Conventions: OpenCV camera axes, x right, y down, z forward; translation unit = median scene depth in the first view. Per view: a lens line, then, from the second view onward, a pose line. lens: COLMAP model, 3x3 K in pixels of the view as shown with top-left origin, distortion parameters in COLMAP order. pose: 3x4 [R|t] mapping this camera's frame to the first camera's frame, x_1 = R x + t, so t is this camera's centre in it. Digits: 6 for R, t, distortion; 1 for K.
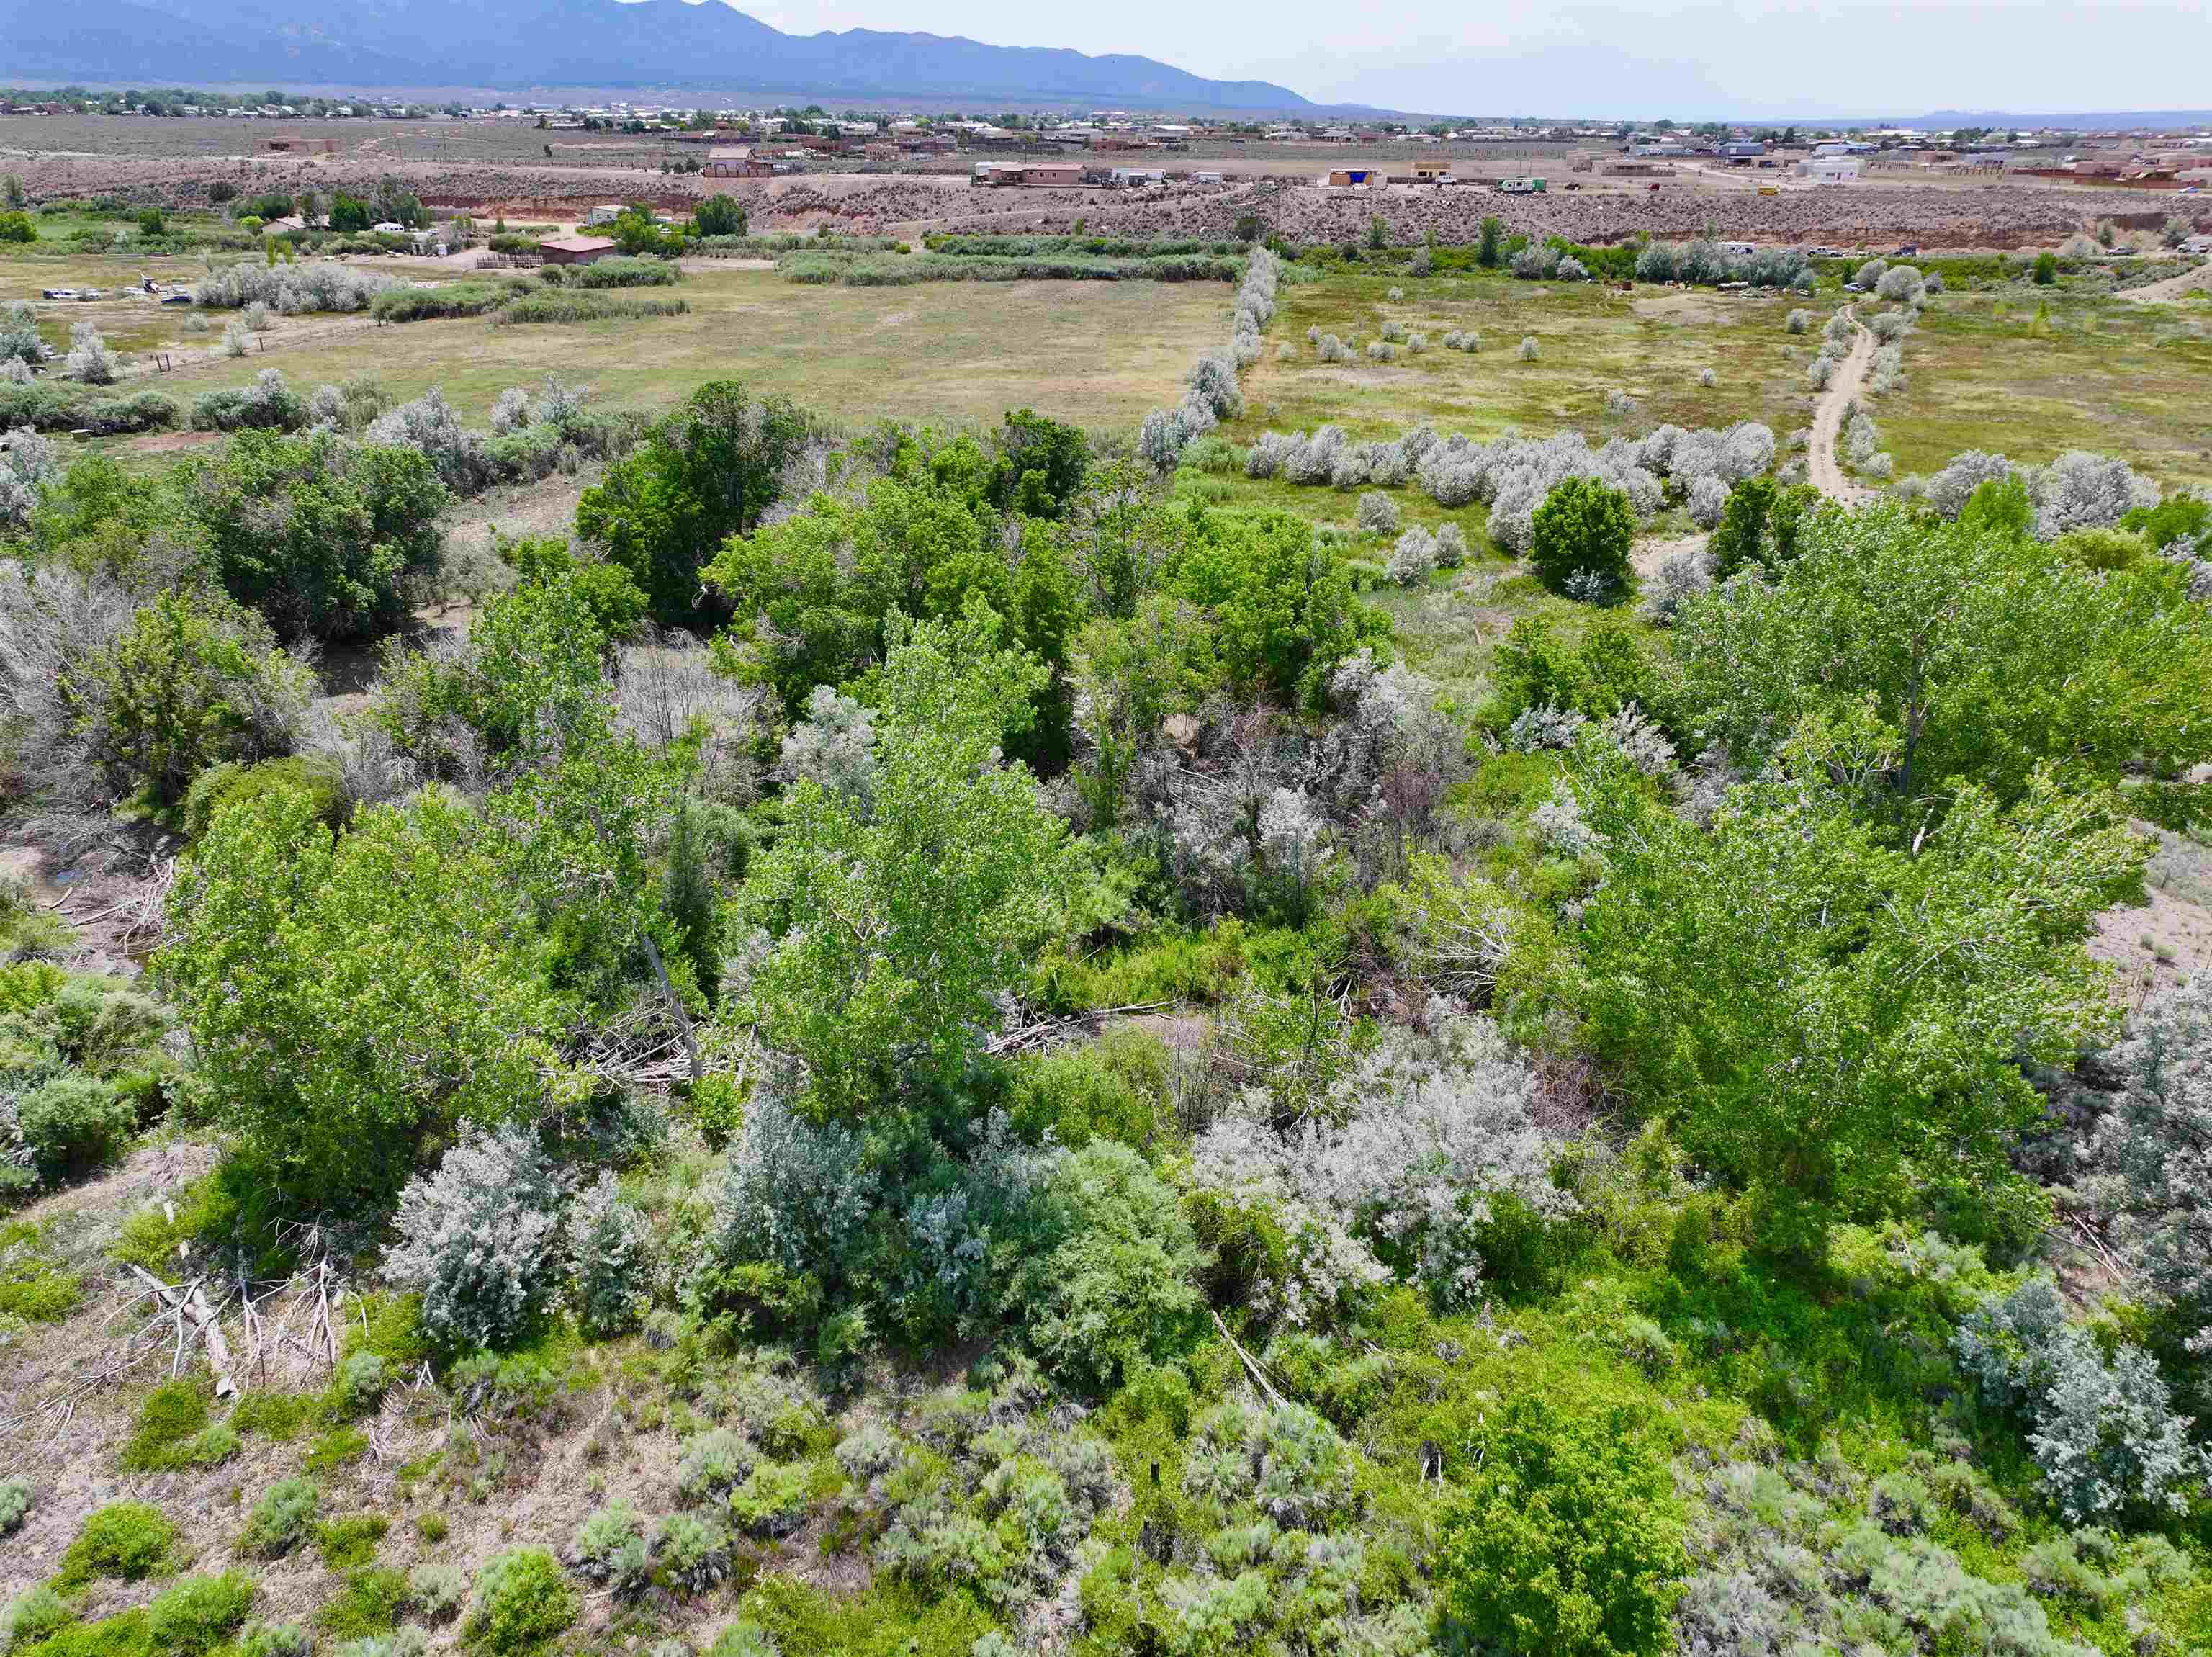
lens RADIAL K [[1553.3, 0, 1116.9], [0, 1553.3, 820.2], [0, 0, 1]] dist [-0.000814, 0.017772]
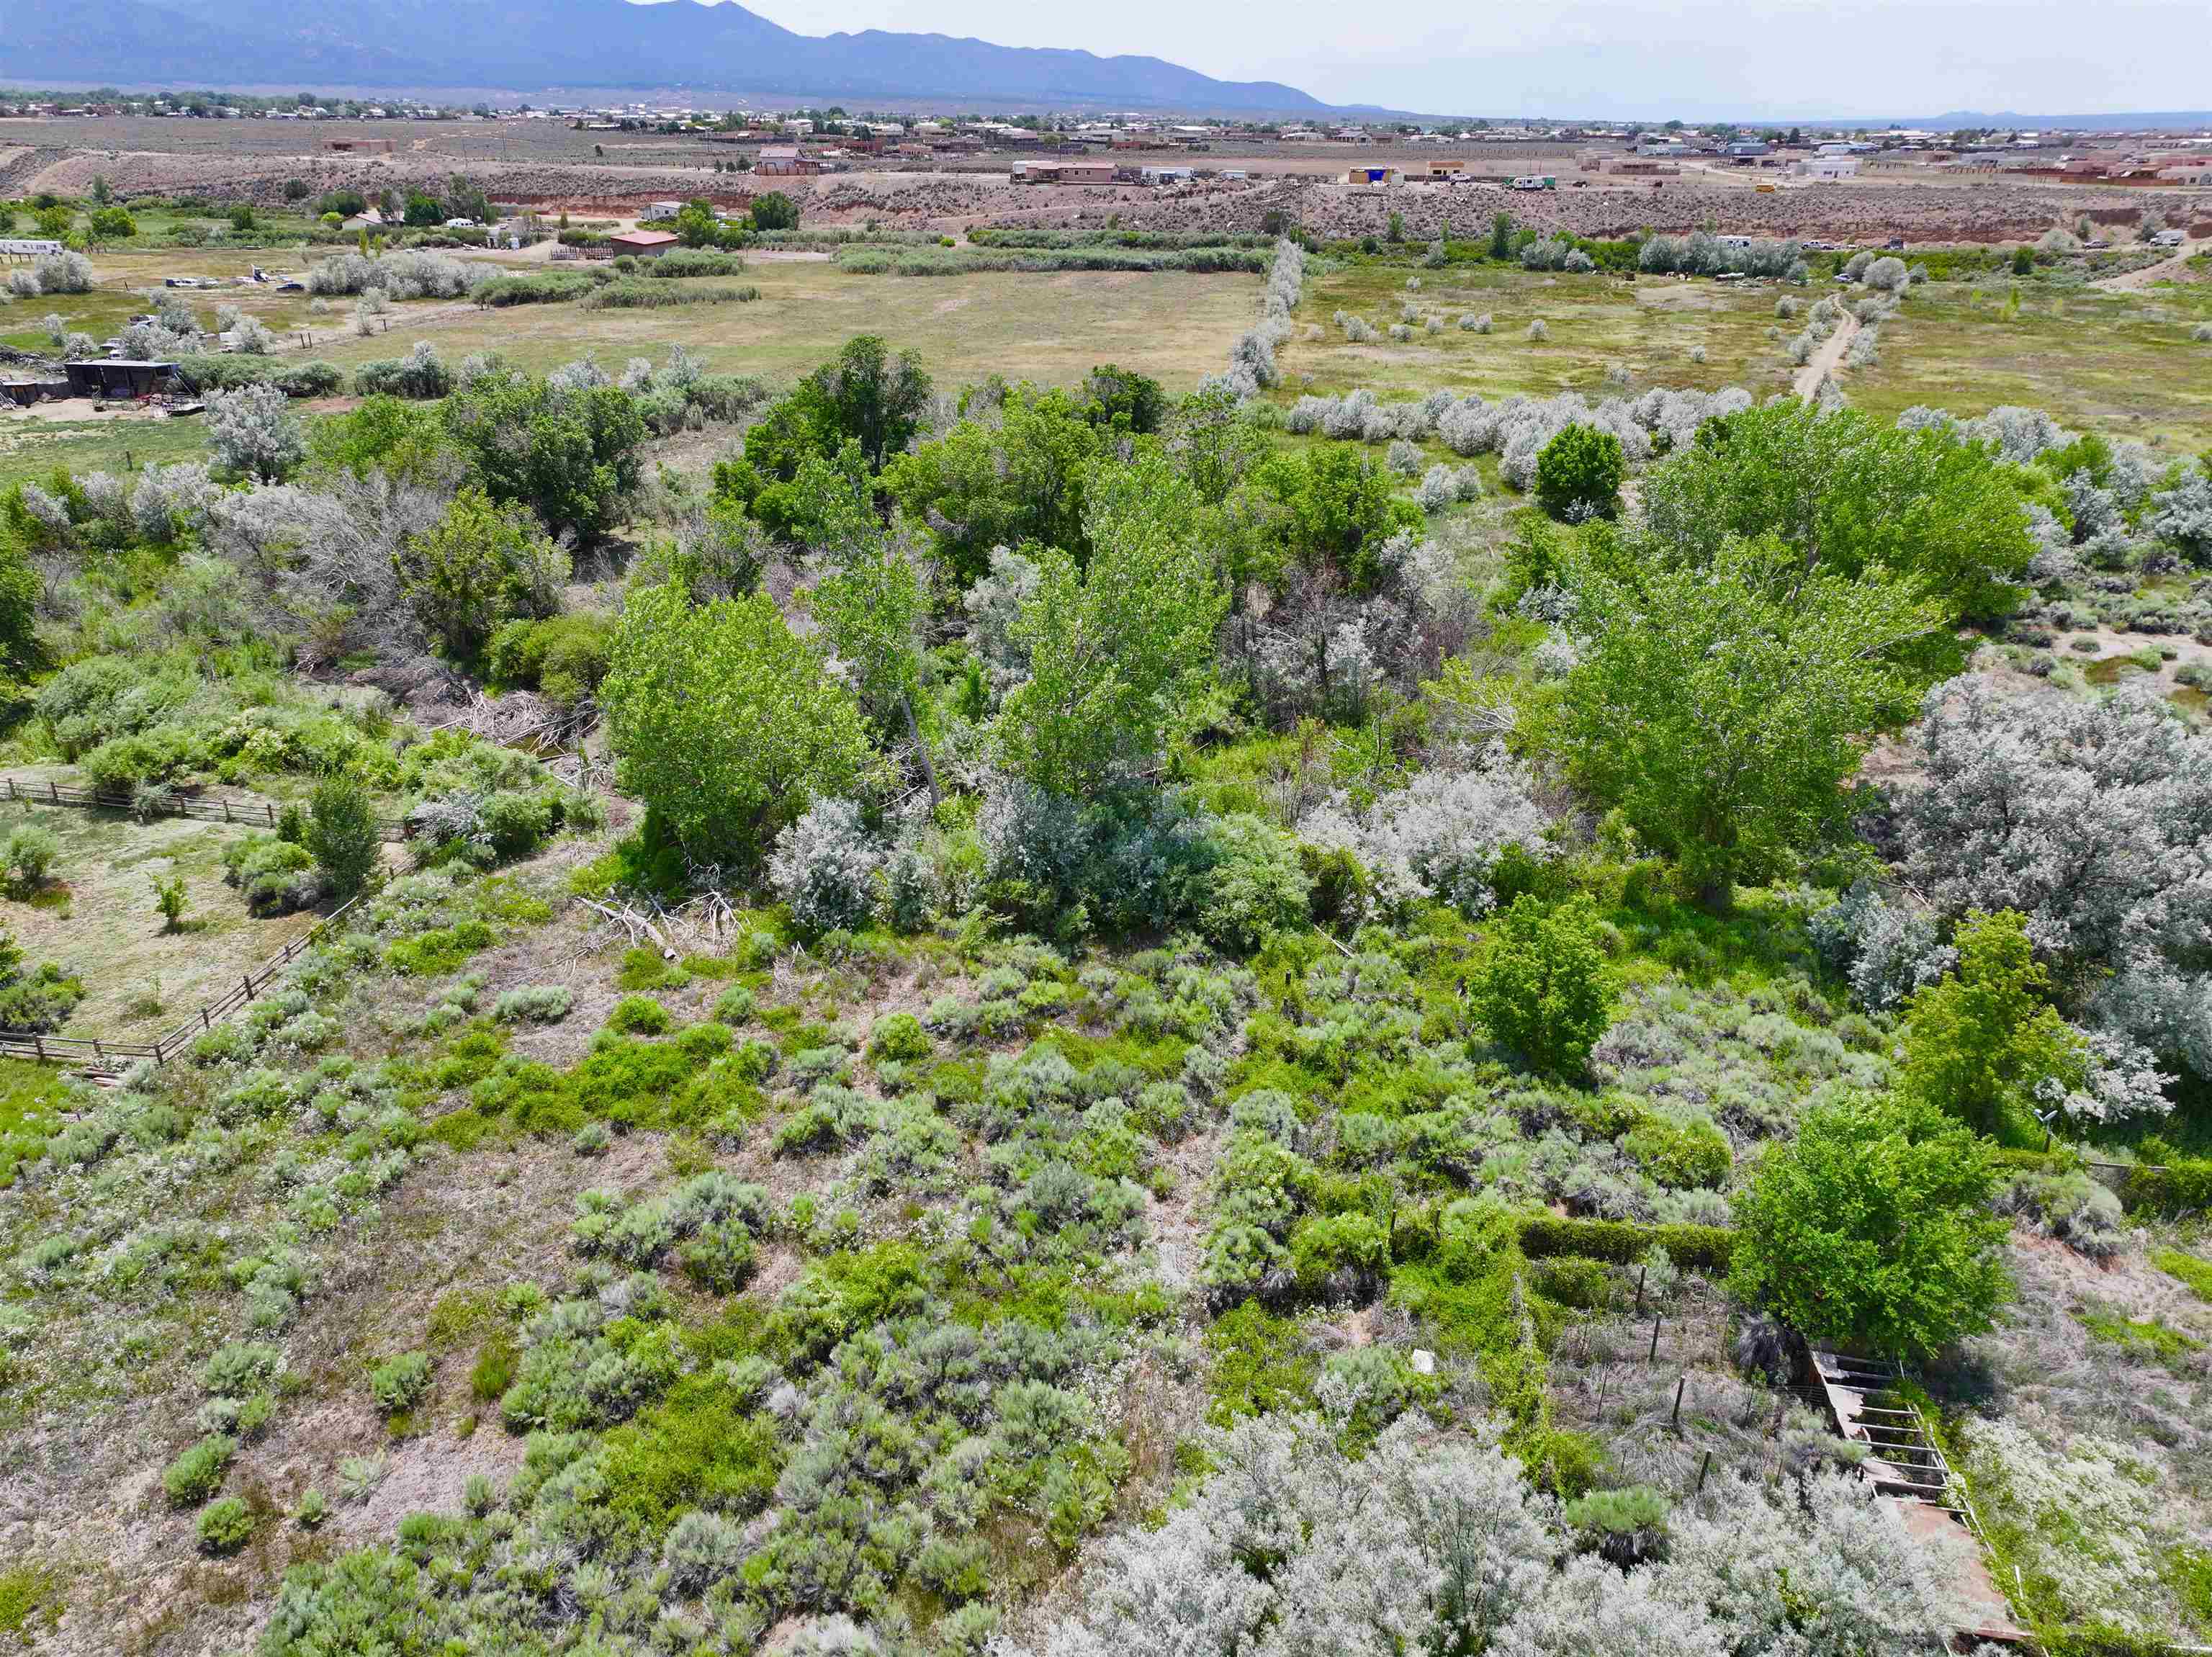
lens RADIAL K [[1553.3, 0, 1116.9], [0, 1553.3, 820.2], [0, 0, 1]] dist [-0.000814, 0.017772]
pose [[0.999979, 0.002589, -0.005947, -0.015786], [-0.002592, 0.999997, -0.000464, 0.029130], [0.005946, 0.000480, 0.999982, -0.064788]]
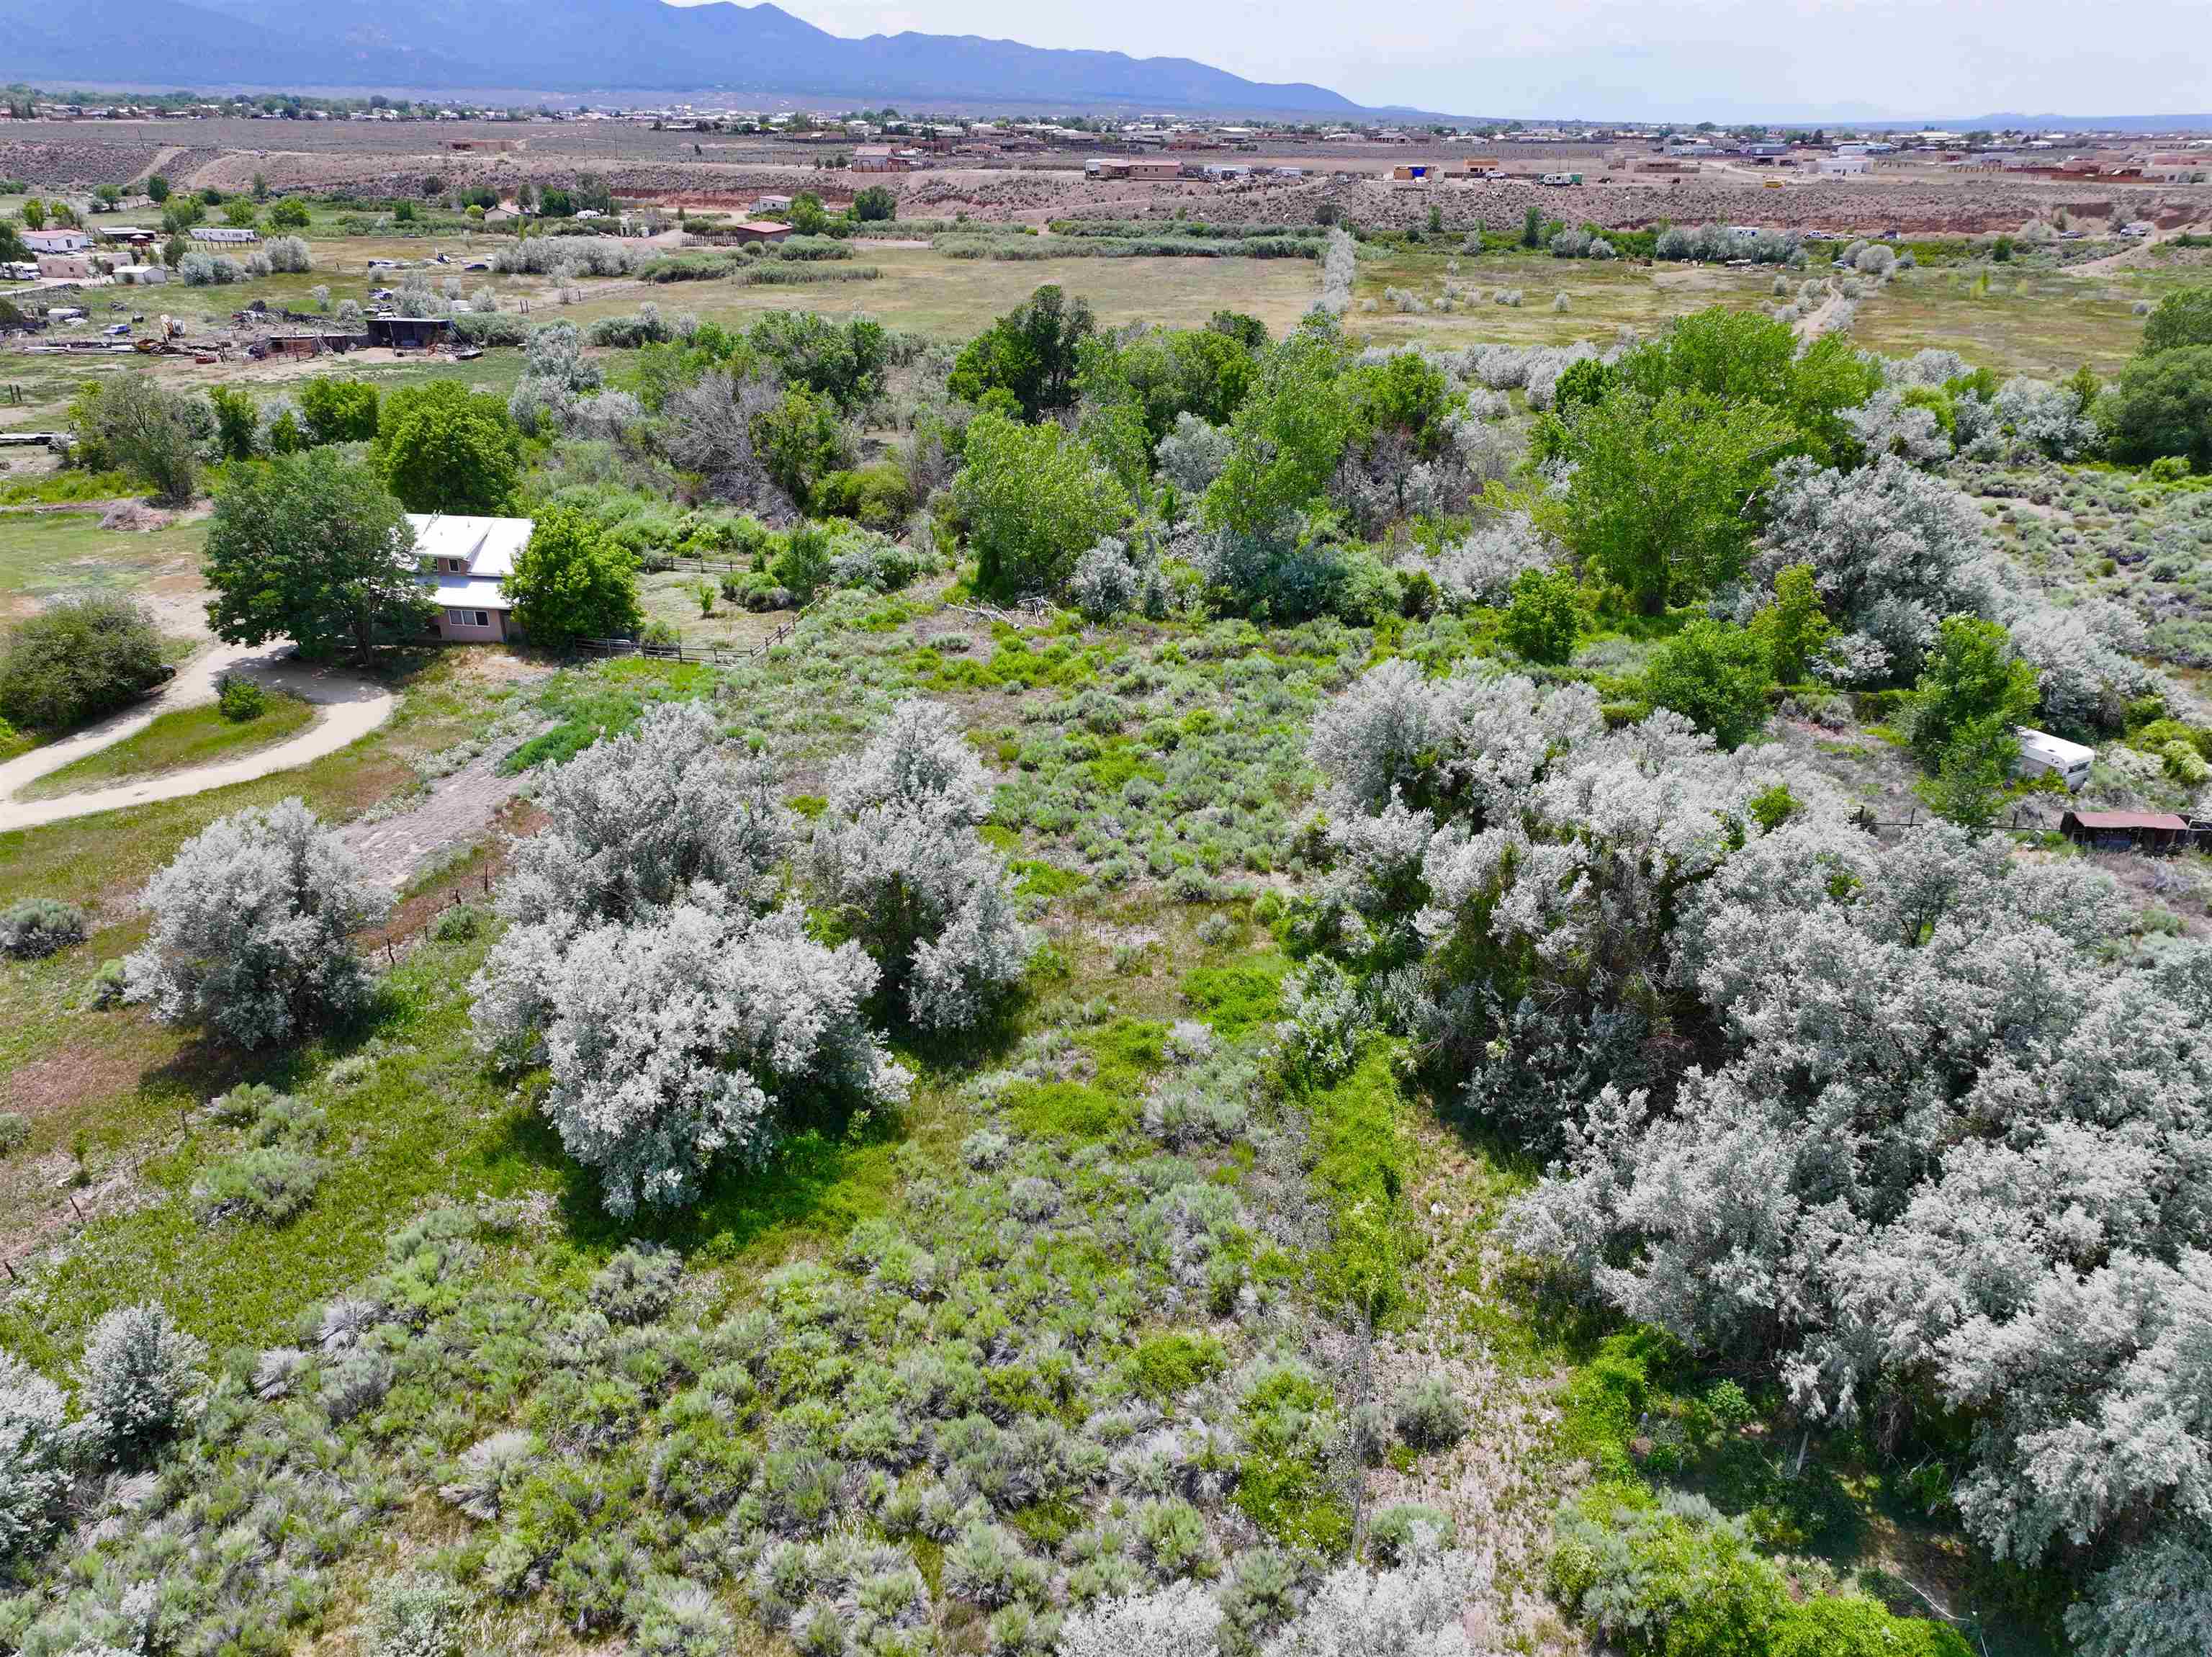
lens RADIAL K [[1553.3, 0, 1116.9], [0, 1553.3, 820.2], [0, 0, 1]] dist [-0.000814, 0.017772]
pose [[0.999664, 0.011090, -0.023415, -0.043375], [-0.011118, 0.999938, -0.001069, 0.085020], [0.023402, 0.001329, 0.999725, -0.189715]]
